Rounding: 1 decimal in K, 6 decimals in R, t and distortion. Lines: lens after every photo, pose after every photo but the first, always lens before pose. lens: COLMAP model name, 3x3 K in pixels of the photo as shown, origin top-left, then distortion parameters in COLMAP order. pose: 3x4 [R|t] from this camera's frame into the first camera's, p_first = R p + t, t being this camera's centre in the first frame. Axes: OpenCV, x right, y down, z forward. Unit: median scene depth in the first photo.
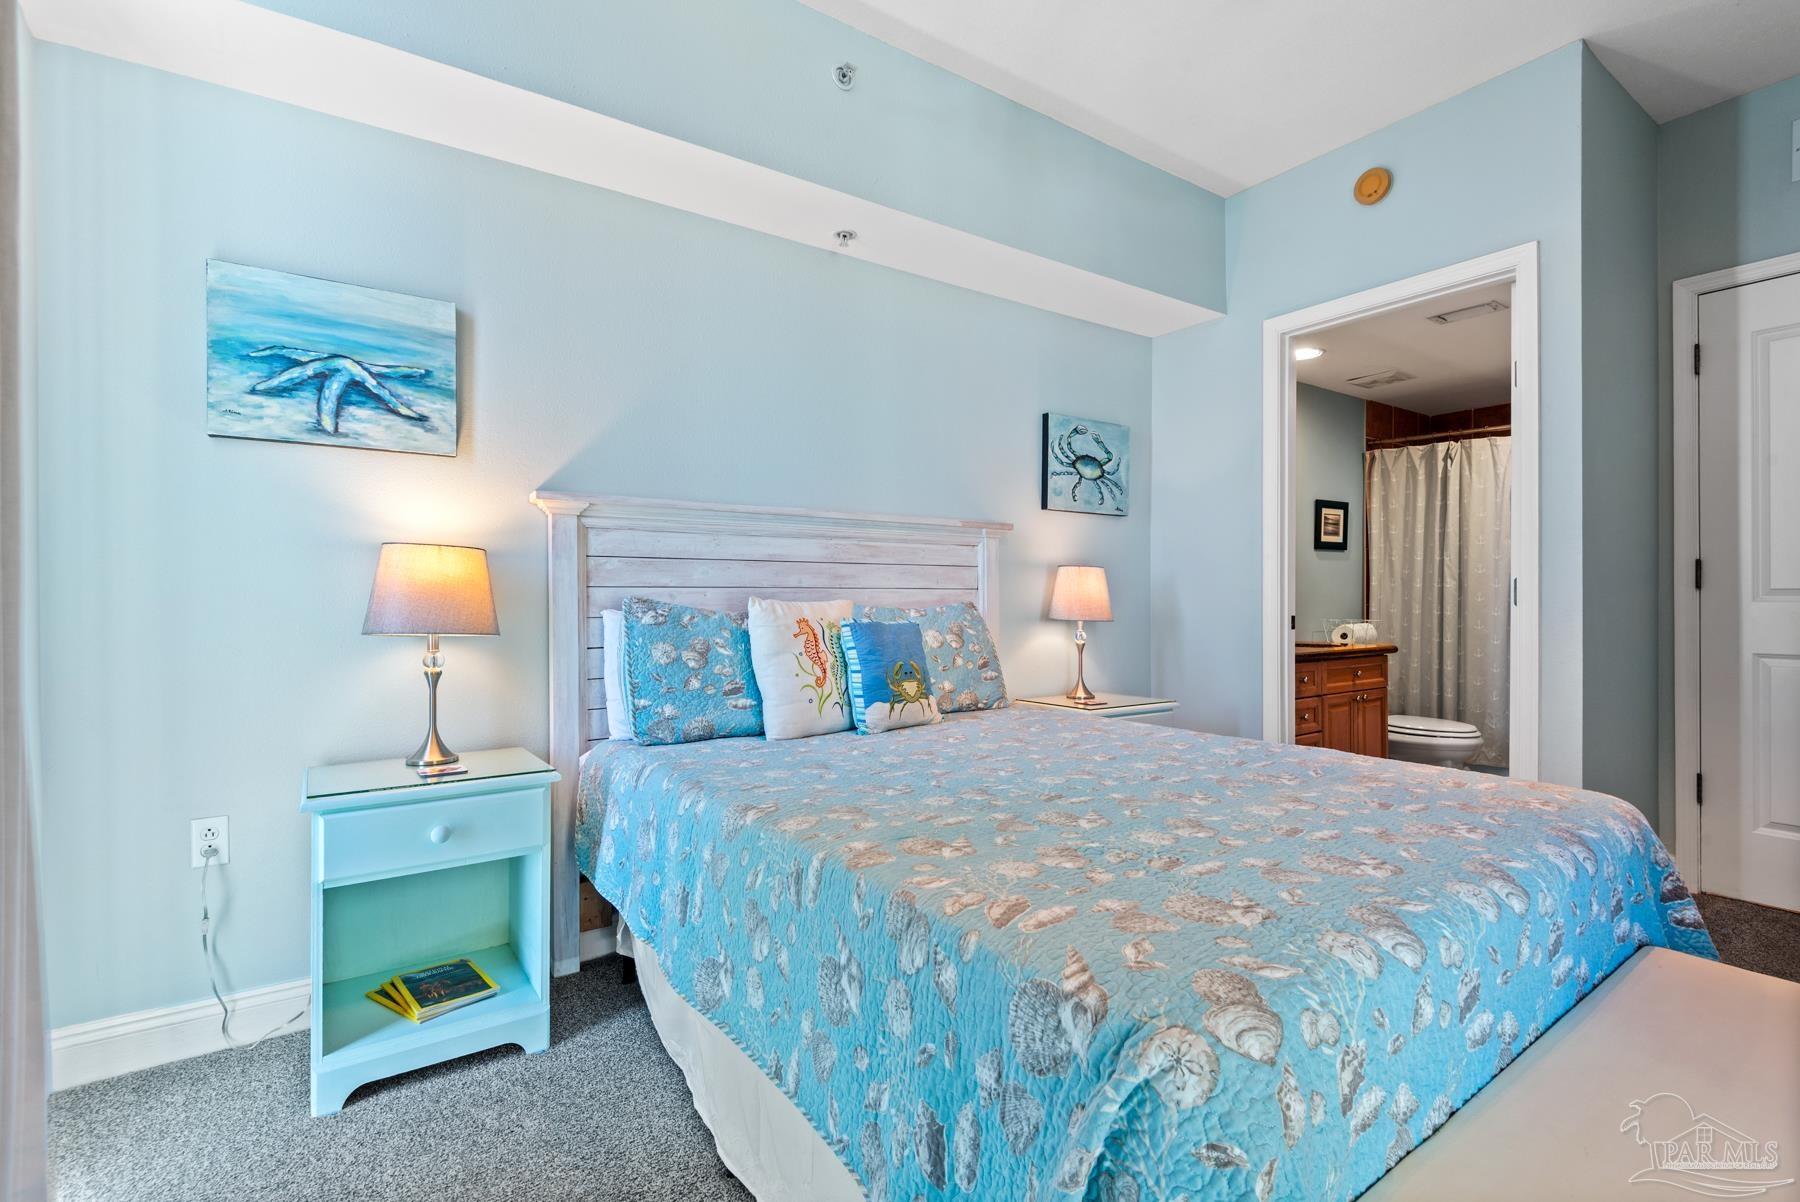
lens RADIAL K [[821.9, 0, 901.3], [0, 821.9, 610.8], [0, 0, 1]] dist [0.029644, -0.012433]
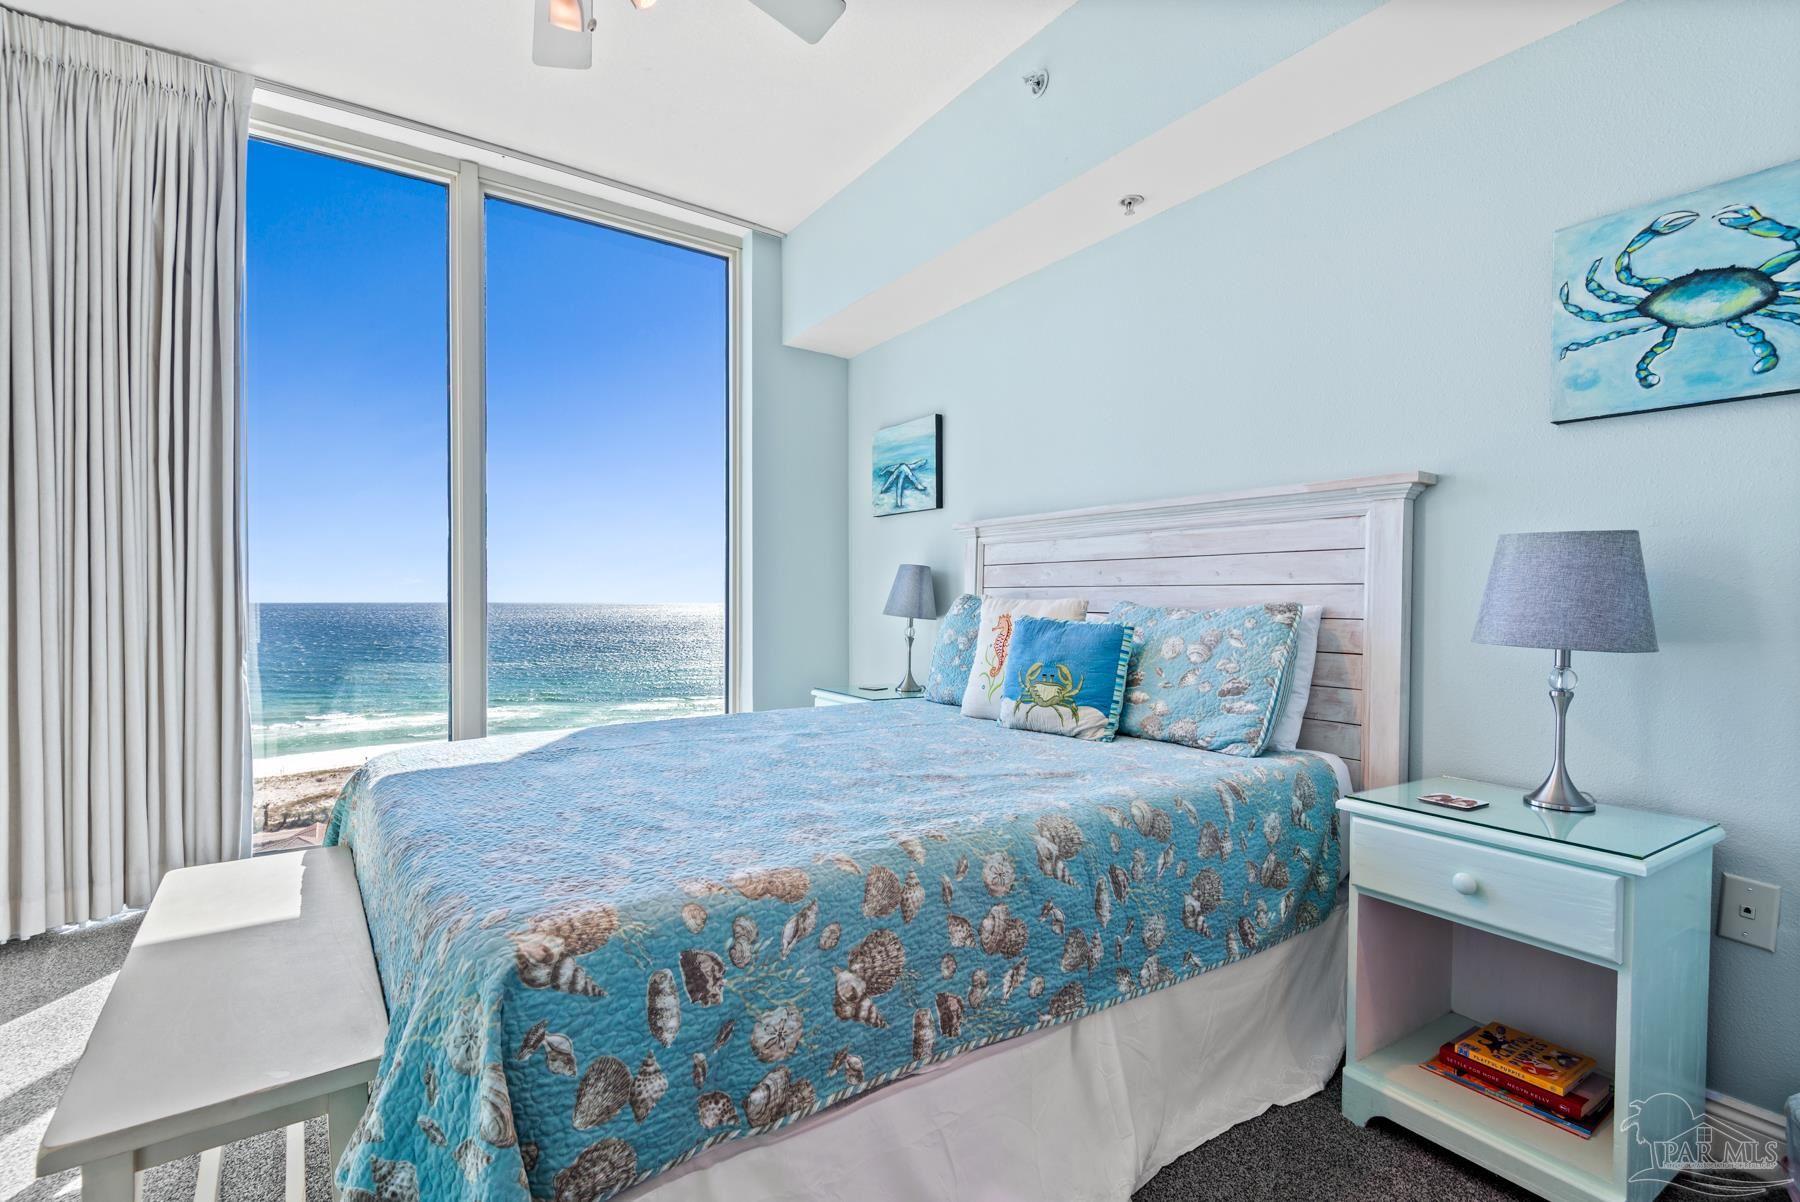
lens RADIAL K [[821.9, 0, 862.4], [0, 821.9, 617.8], [0, 0, 1]] dist [0.029644, -0.012433]
pose [[-0.029408, 0.030074, -0.999115, 0.985392], [-0.017015, 0.999387, 0.030583, -0.017481], [0.999423, 0.017899, -0.028878, 0.828358]]
